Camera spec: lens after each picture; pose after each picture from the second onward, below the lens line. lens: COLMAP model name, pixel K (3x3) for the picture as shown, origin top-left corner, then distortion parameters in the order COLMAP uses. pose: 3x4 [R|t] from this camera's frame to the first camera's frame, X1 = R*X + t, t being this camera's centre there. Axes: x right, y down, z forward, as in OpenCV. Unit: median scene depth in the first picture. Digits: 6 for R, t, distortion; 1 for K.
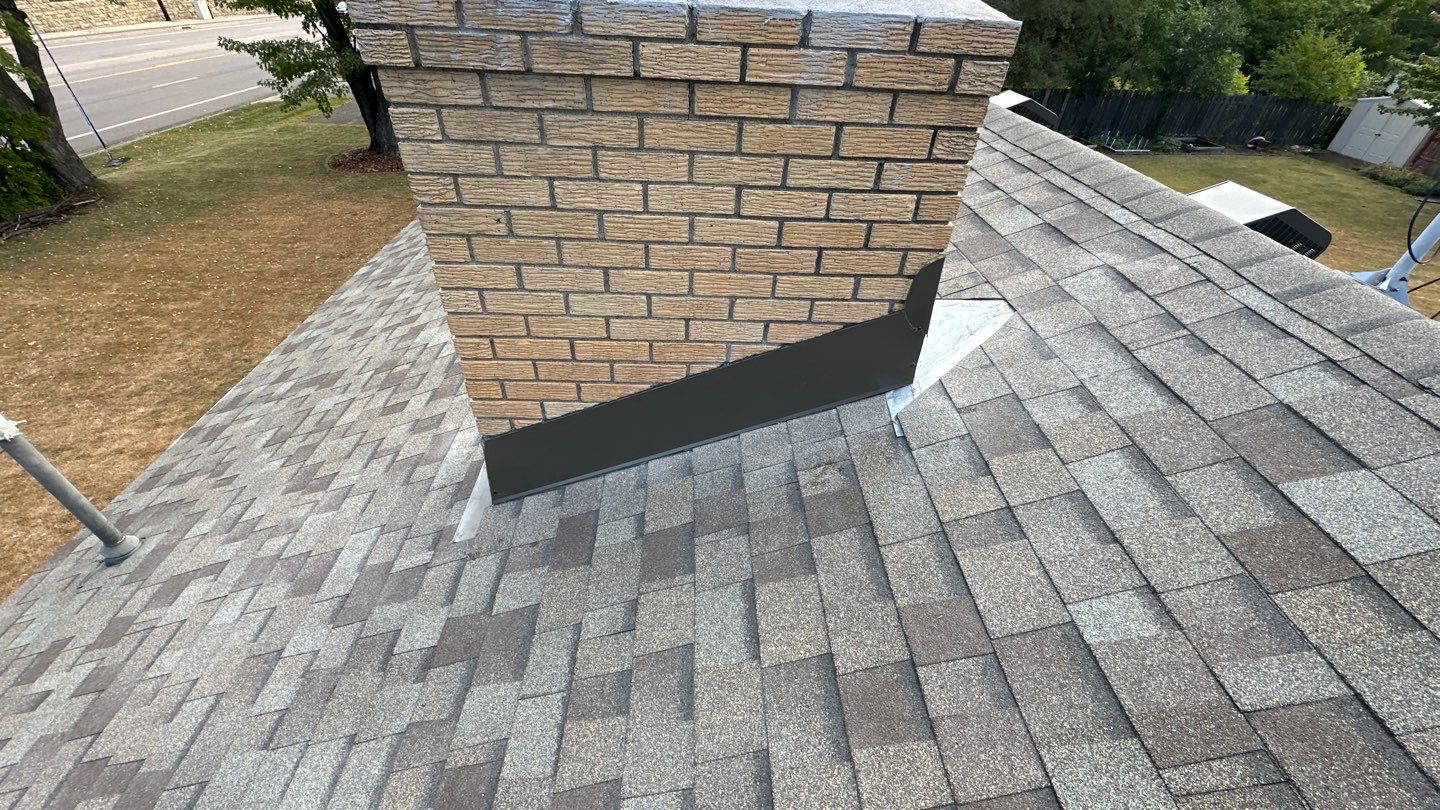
lens RADIAL K [[572.9, 0, 722.3], [0, 572.9, 406.0], [0, 0, 1]] dist [-0.004320, 0.001120]
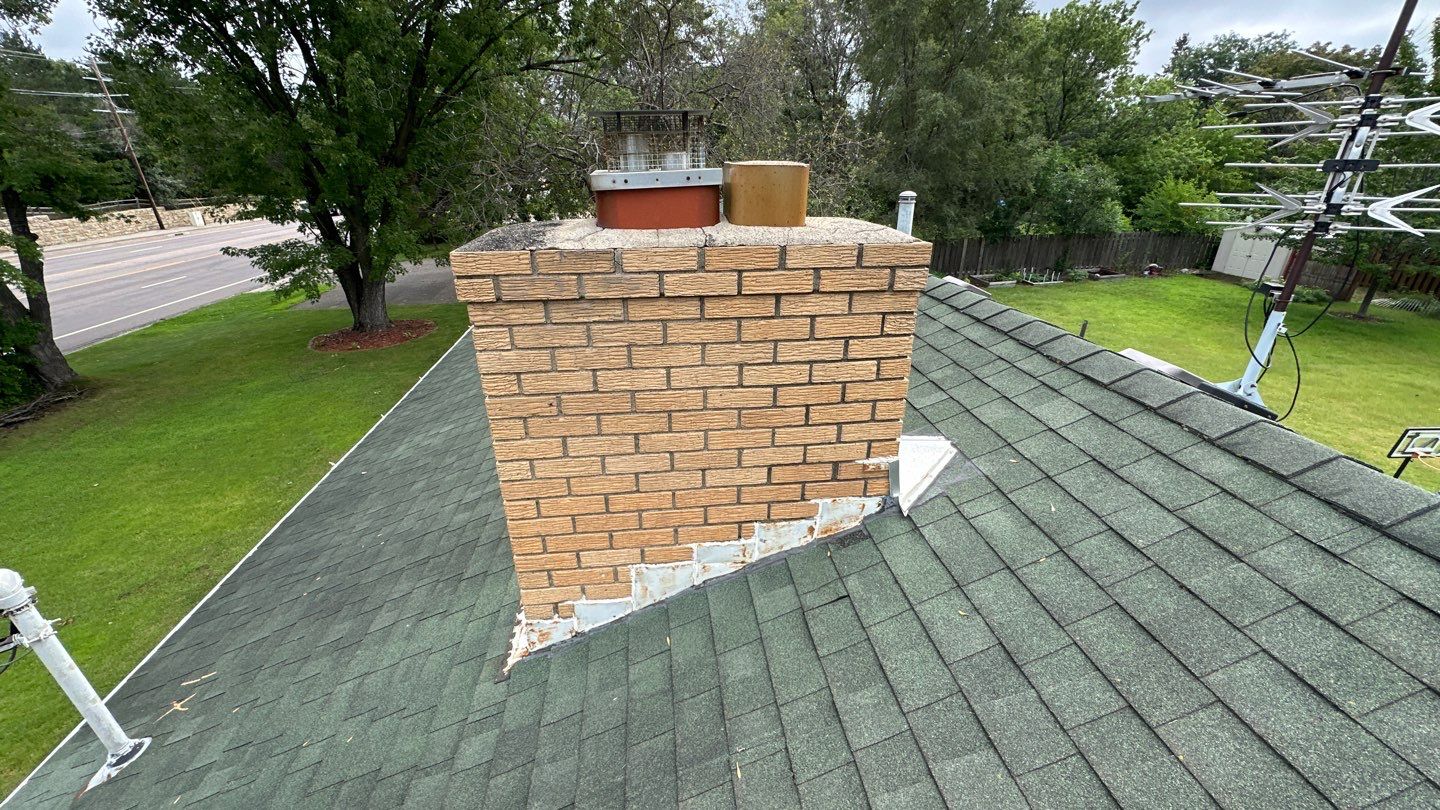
lens RADIAL K [[572.9, 0, 722.3], [0, 572.9, 408.2], [0, 0, 1]] dist [-0.004320, 0.001120]
pose [[0.995368, -0.078229, 0.055888, -0.083668], [0.089227, 0.968133, -0.234004, 0.008623], [-0.035801, 0.237907, 0.970628, -0.207627]]
